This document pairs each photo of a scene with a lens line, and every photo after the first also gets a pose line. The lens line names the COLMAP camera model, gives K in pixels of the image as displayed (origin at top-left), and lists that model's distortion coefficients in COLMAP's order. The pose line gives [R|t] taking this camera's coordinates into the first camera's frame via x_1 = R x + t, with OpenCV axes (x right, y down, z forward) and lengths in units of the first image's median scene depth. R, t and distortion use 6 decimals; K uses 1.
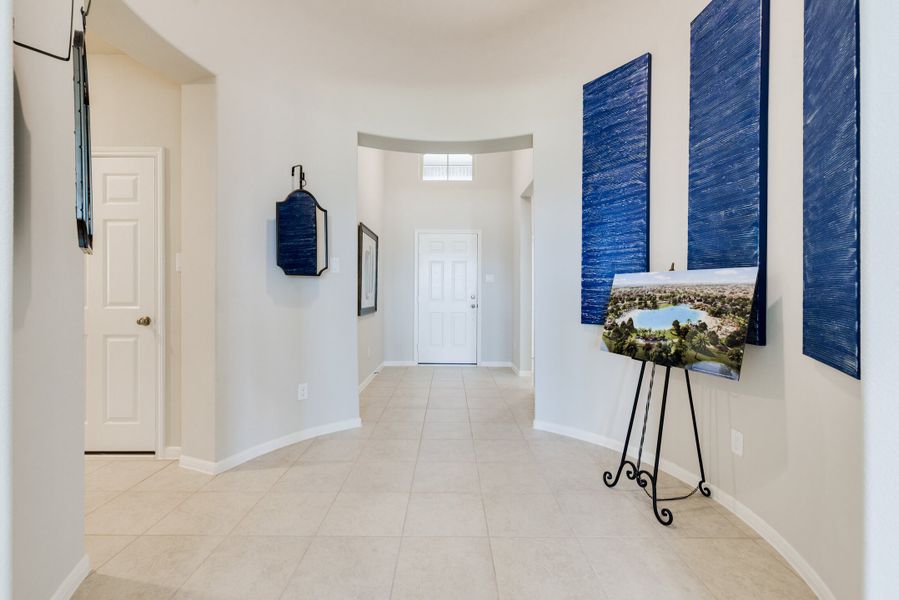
lens RADIAL K [[392.7, 0, 446.4], [0, 392.7, 296.1], [0, 0, 1]] dist [-0.000107, -0.000237]
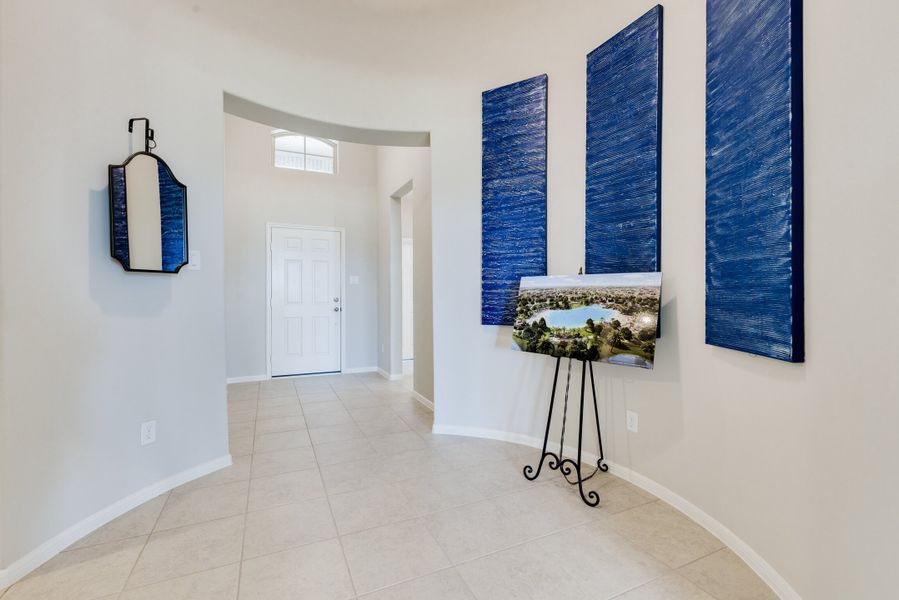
lens RADIAL K [[387.5, 0, 446.0], [0, 387.5, 298.7], [0, 0, 1]] dist [-0.000033, -0.000474]
pose [[0.907639, -0.008537, 0.419665, -0.201915], [0.008188, 0.999963, 0.002632, -0.001546], [-0.419672, 0.001047, 0.907675, 0.146845]]
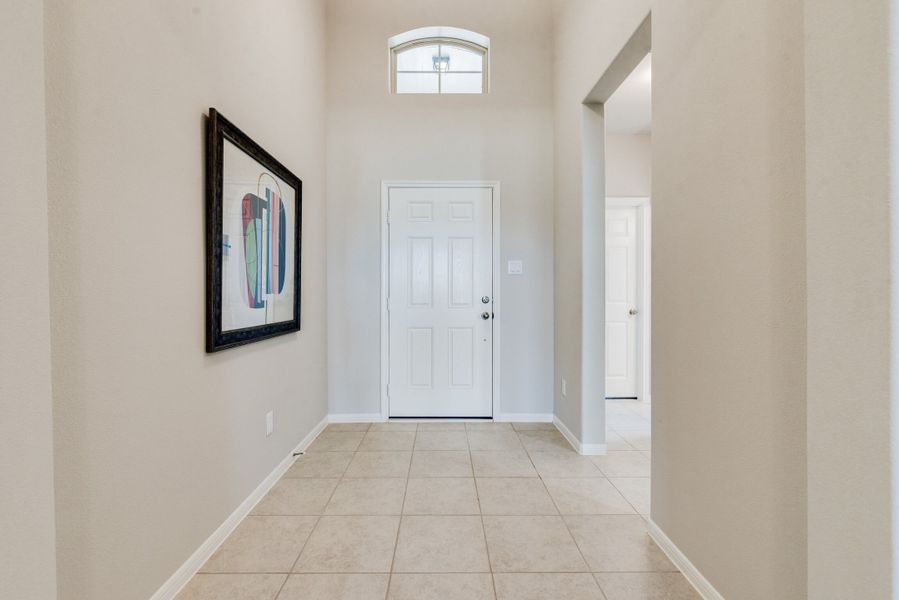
lens RADIAL K [[387.5, 0, 446.0], [0, 387.5, 298.7], [0, 0, 1]] dist [-0.000033, -0.000474]
pose [[0.999844, -0.005731, 0.016710, 0.004543], [0.005652, 0.999973, 0.004756, -0.005805], [-0.016736, -0.004661, 0.999849, 1.102478]]
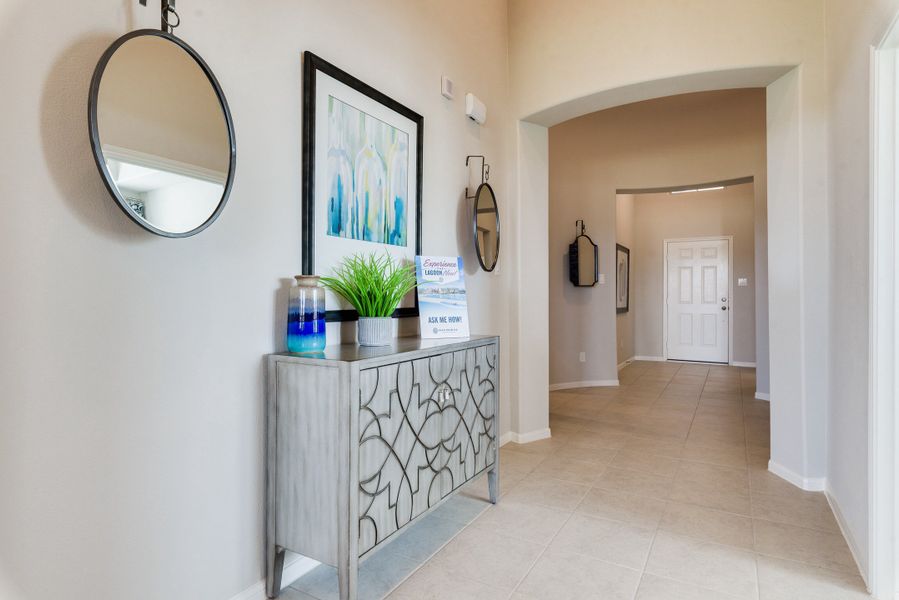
lens RADIAL K [[487.9, 0, 449.5], [0, 487.9, 300.0], [0, 0, 1]] dist [0.000402, -0.000255]
pose [[0.867941, -0.000531, -0.496667, 0.196834], [0.001164, 0.999999, 0.000966, 0.003288], [0.496666, -0.001417, 0.867941, -1.255019]]
